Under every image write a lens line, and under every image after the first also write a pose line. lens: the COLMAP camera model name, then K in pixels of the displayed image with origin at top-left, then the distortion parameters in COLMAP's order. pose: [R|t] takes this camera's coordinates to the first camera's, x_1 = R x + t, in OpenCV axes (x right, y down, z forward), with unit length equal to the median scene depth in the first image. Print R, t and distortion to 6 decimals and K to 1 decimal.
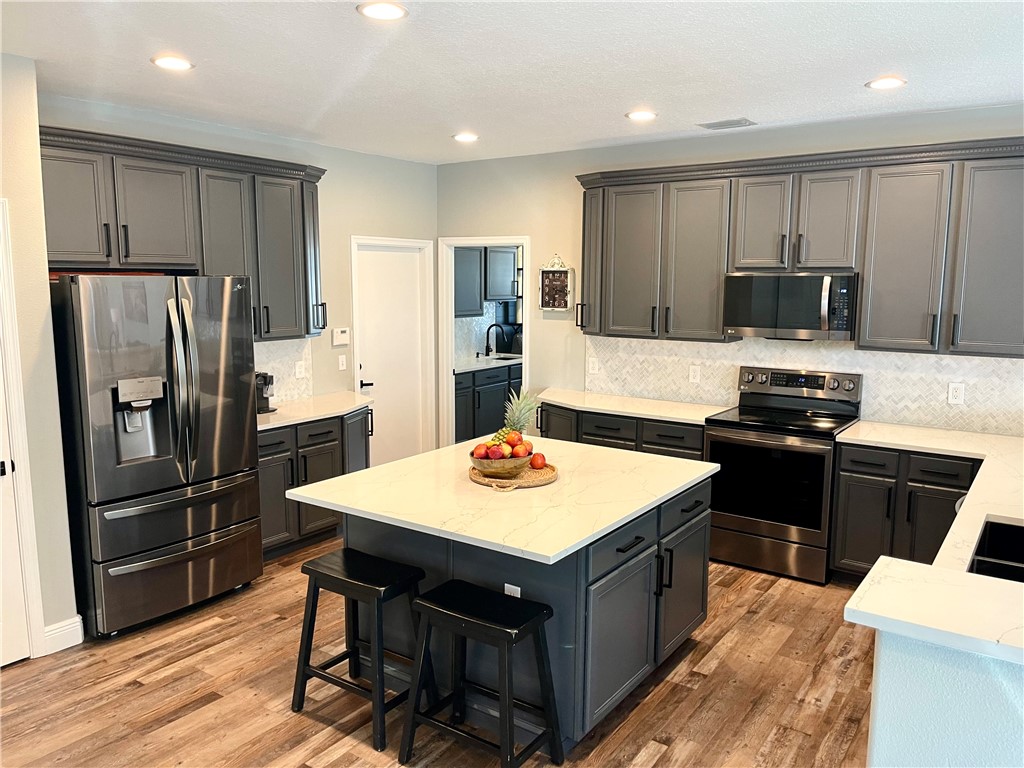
lens RADIAL K [[777.8, 0, 517.0], [0, 777.8, 379.4], [0, 0, 1]] dist [0.055273, -0.064218]
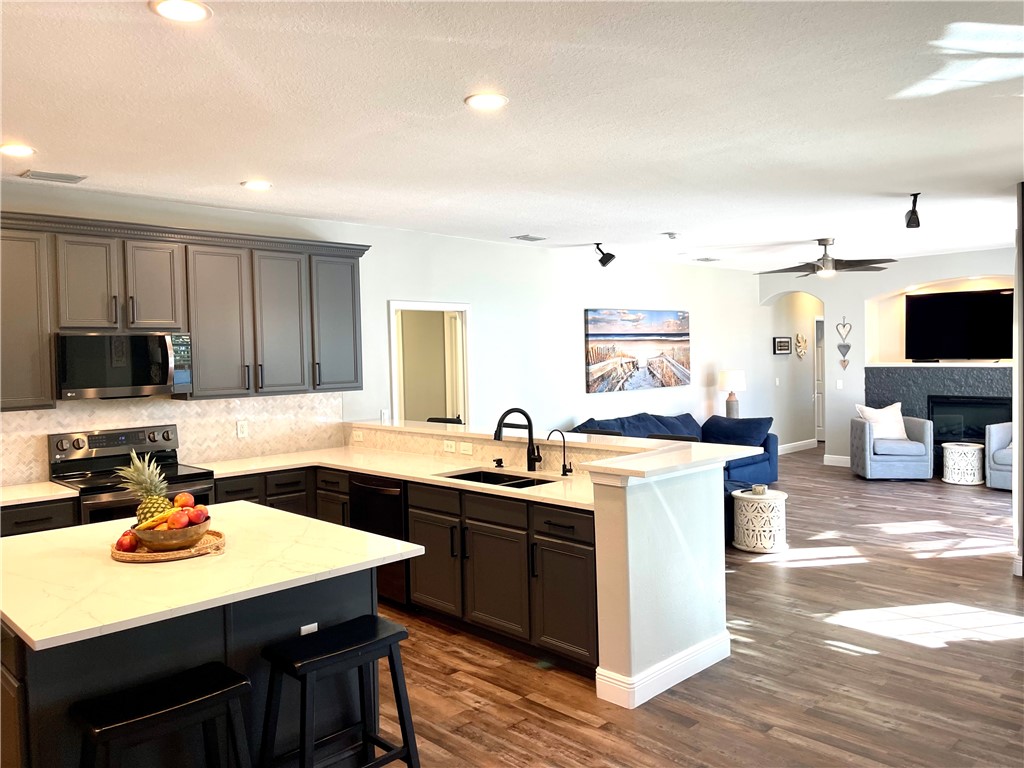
lens RADIAL K [[777.8, 0, 517.0], [0, 777.8, 379.4], [0, 0, 1]] dist [0.055273, -0.064218]
pose [[0.176772, -0.040873, 0.983403, -0.577557], [0.157021, 0.987512, 0.012818, -0.007569], [-0.971646, 0.152149, 0.180983, 0.325998]]
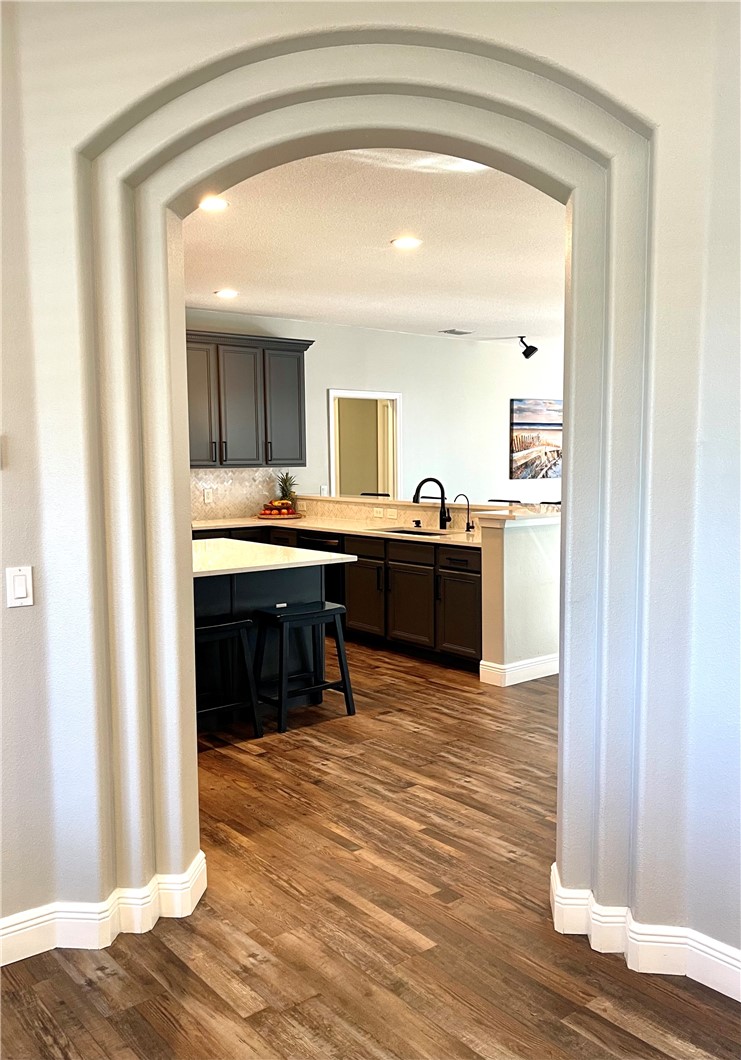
lens RADIAL K [[895.3, 0, 393.6], [0, 895.3, 550.9], [0, 0, 1]] dist [0.092460, -0.002063]
pose [[0.255094, -0.110237, 0.960612, -1.004259], [0.139593, 0.987271, 0.076227, 0.039449], [-0.956787, 0.114650, 0.267235, 0.201043]]
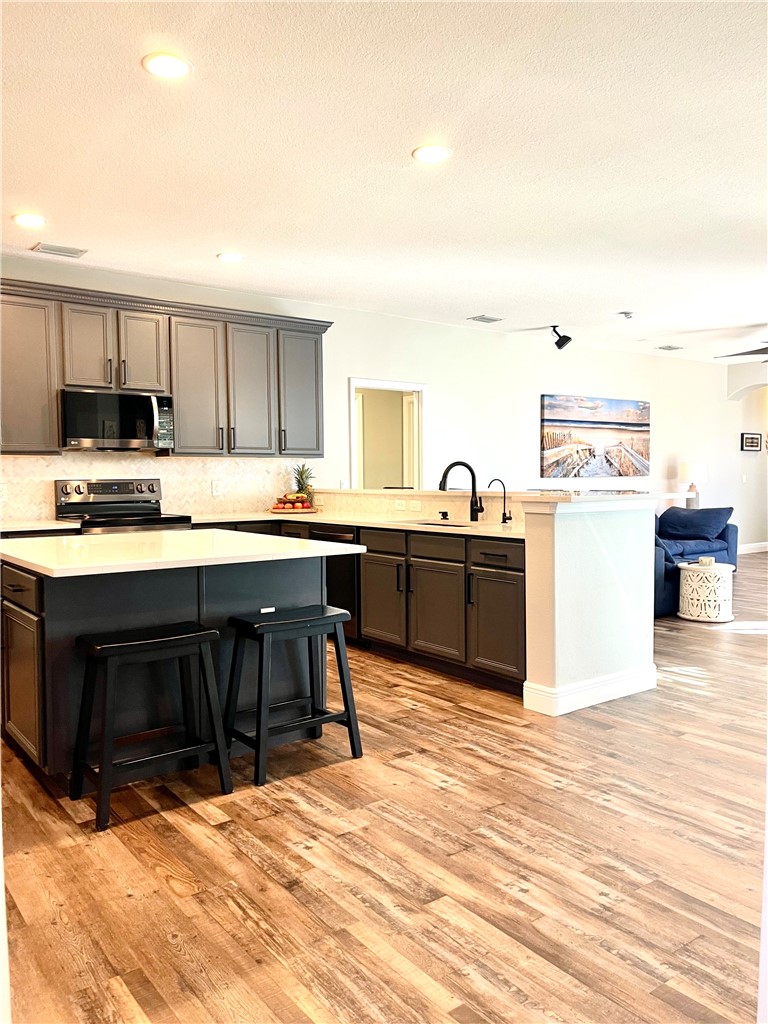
lens RADIAL K [[777.8, 0, 381.3], [0, 777.8, 522.0], [0, 0, 1]] dist [0.055273, -0.064218]
pose [[0.306067, -0.064141, 0.949847, -0.654874], [0.138926, 0.990056, 0.022090, 0.085719], [-0.941819, 0.125197, 0.311934, 0.292462]]
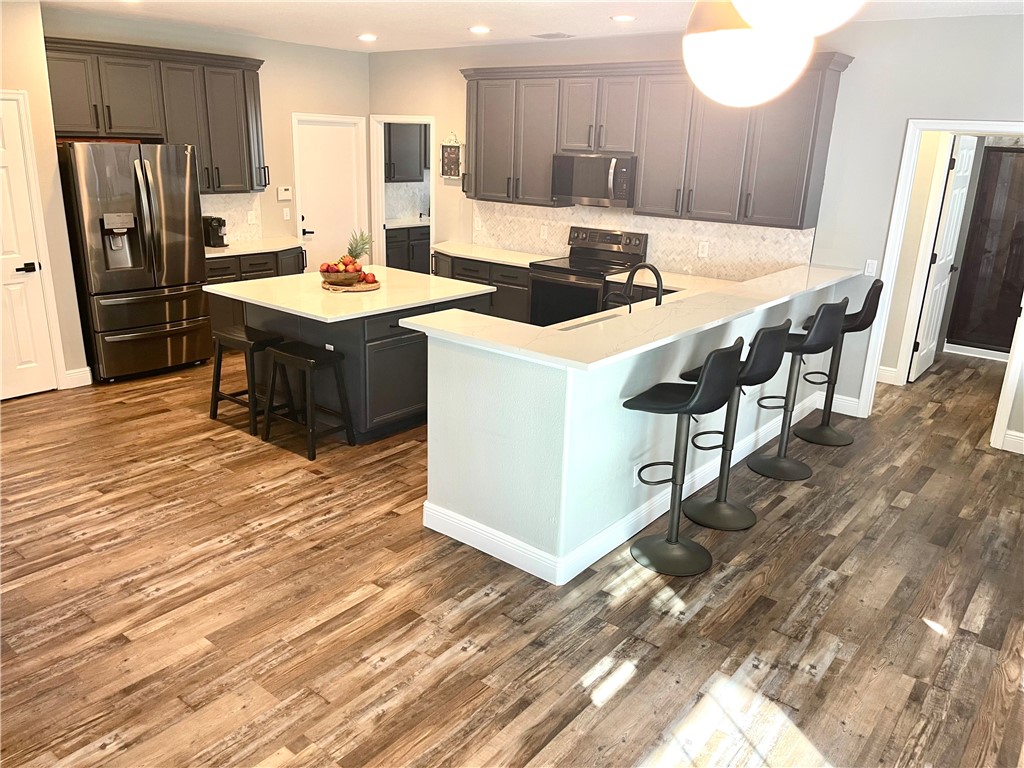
lens RADIAL K [[786.7, 0, 512.0], [0, 786.7, 384.0], [0, 0, 1]] dist [0.061727, -0.065836]
pose [[0.997150, 0.047098, -0.058943, 0.308320], [-0.036769, 0.985531, 0.165458, 0.032547], [0.065883, -0.162819, 0.984454, -0.415574]]
